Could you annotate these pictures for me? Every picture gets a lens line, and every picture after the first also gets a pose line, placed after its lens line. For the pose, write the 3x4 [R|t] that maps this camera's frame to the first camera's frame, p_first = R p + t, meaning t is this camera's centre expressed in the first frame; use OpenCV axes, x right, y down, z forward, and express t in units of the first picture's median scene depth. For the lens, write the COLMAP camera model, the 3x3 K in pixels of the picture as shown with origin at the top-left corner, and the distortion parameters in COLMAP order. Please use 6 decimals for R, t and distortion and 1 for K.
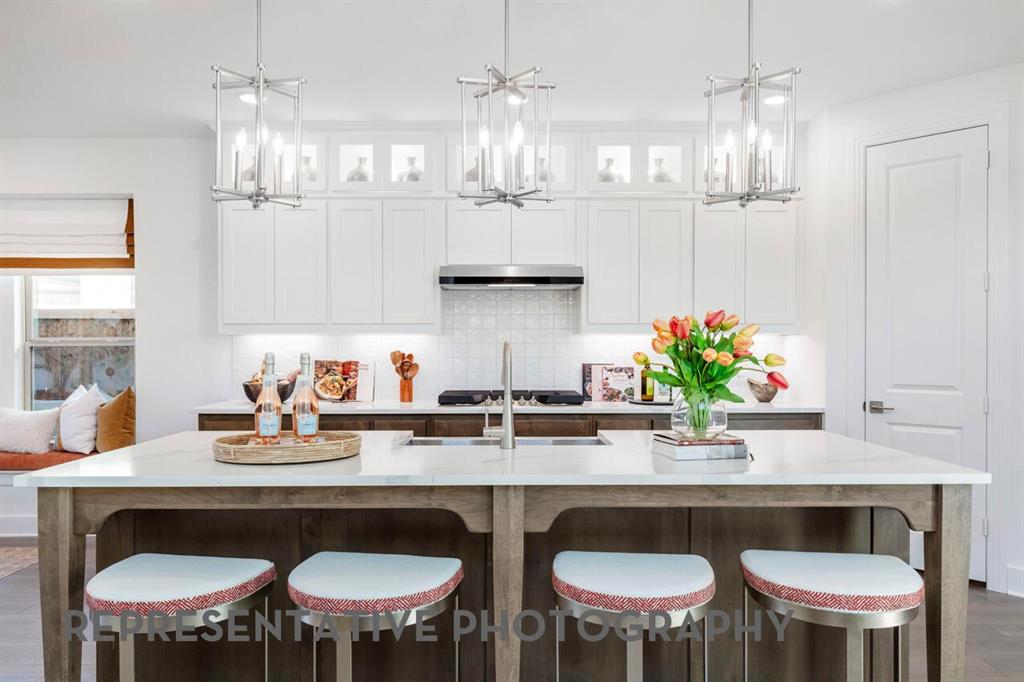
lens RADIAL K [[743.1, 0, 512.9], [0, 743.1, 344.9], [0, 0, 1]] dist [0.038949, 0.005369]
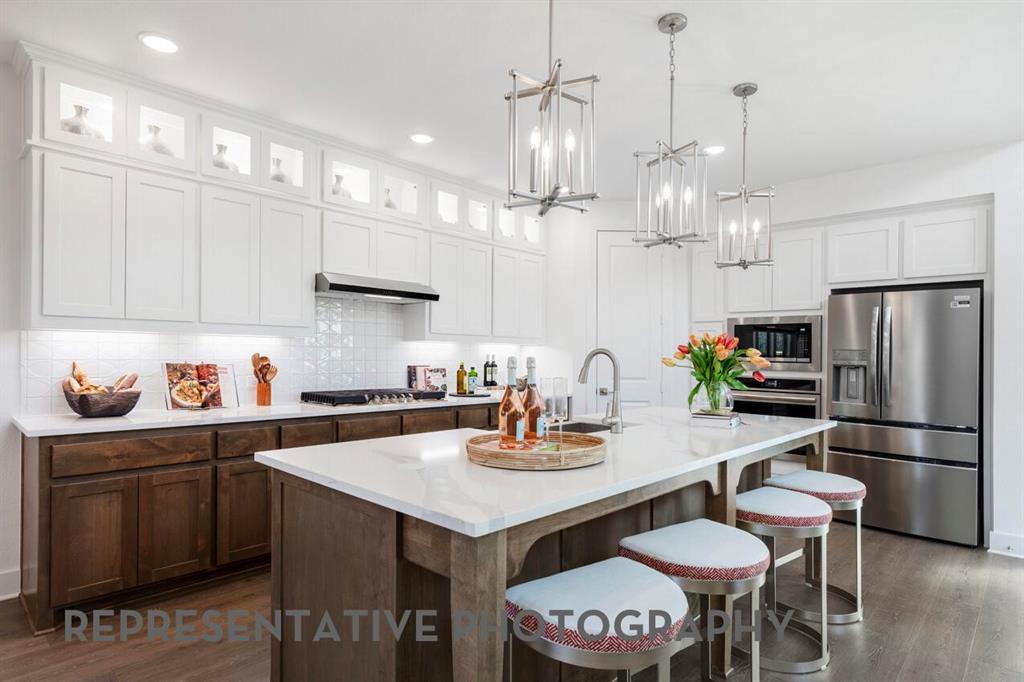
lens RADIAL K [[550.6, 0, 505.4], [0, 550.6, 349.5], [0, 0, 1]] dist [0.002487, -0.000429]
pose [[0.705938, 0.016445, 0.708083, -0.442878], [-0.012772, 0.999863, -0.010489, 0.006368], [-0.708158, -0.001639, 0.706052, 0.266340]]
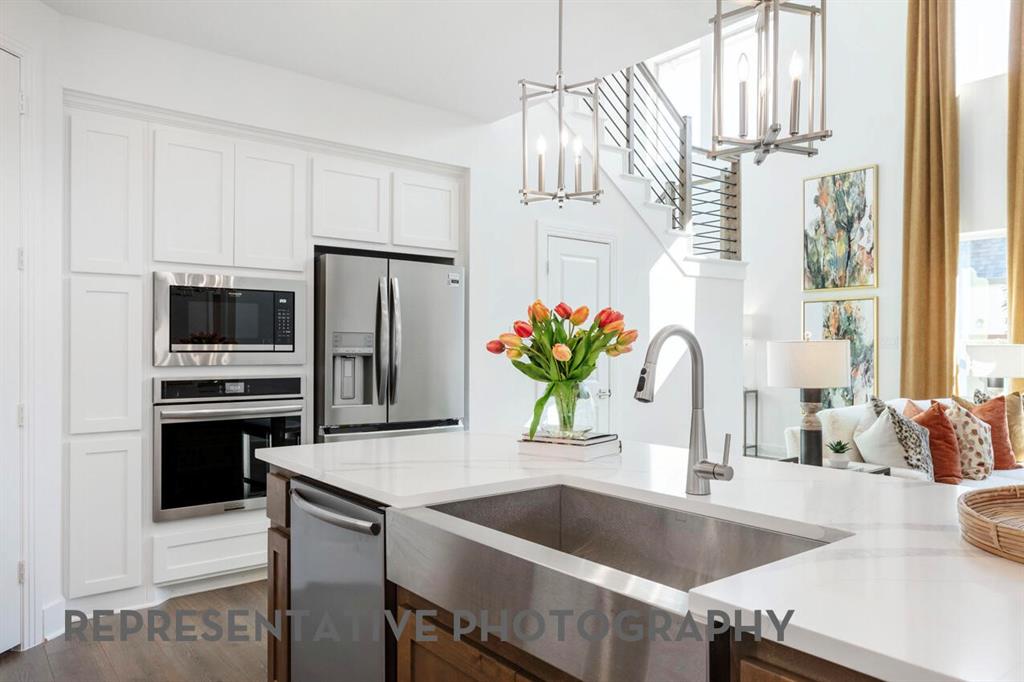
lens RADIAL K [[717.7, 0, 517.5], [0, 717.7, 340.4], [0, 0, 1]] dist [0.011825, 0.000725]
pose [[-0.609099, 0.010671, 0.793023, -0.221507], [0.003037, 0.999934, -0.011123, 0.009212], [-0.793089, -0.004366, -0.609091, 0.824233]]
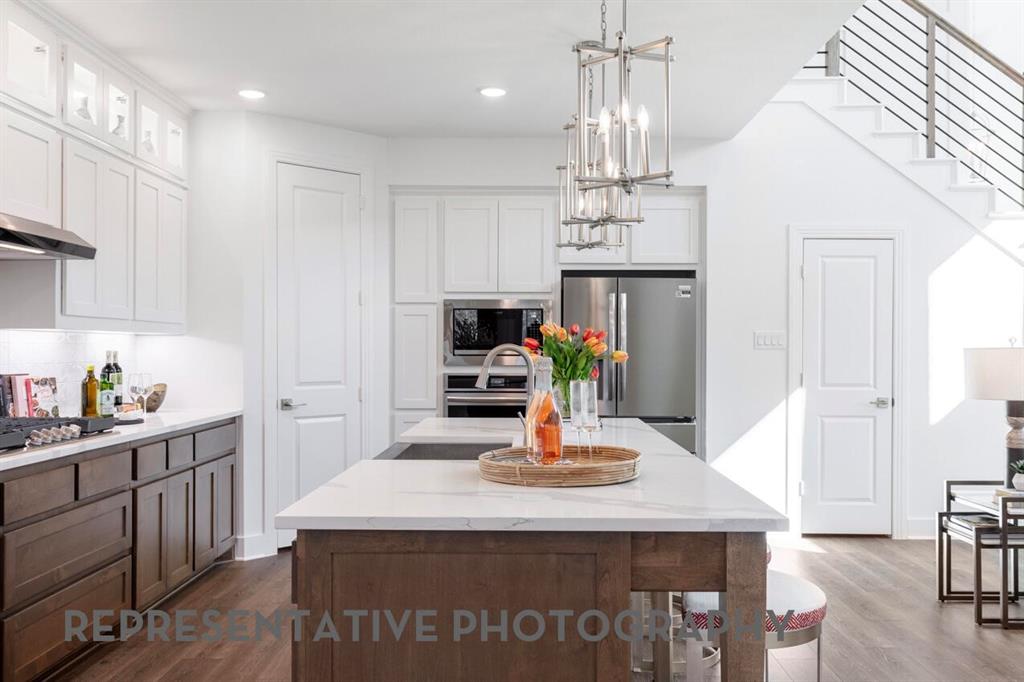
lens RADIAL K [[898.5, 0, 511.6], [0, 898.5, 342.5], [0, 0, 1]] dist [0.000255, -0.007681]
pose [[0.031769, 0.007951, 0.999464, -0.693469], [0.001198, 0.999967, -0.007993, 0.003907], [-0.999495, 0.001451, 0.031758, 0.548818]]
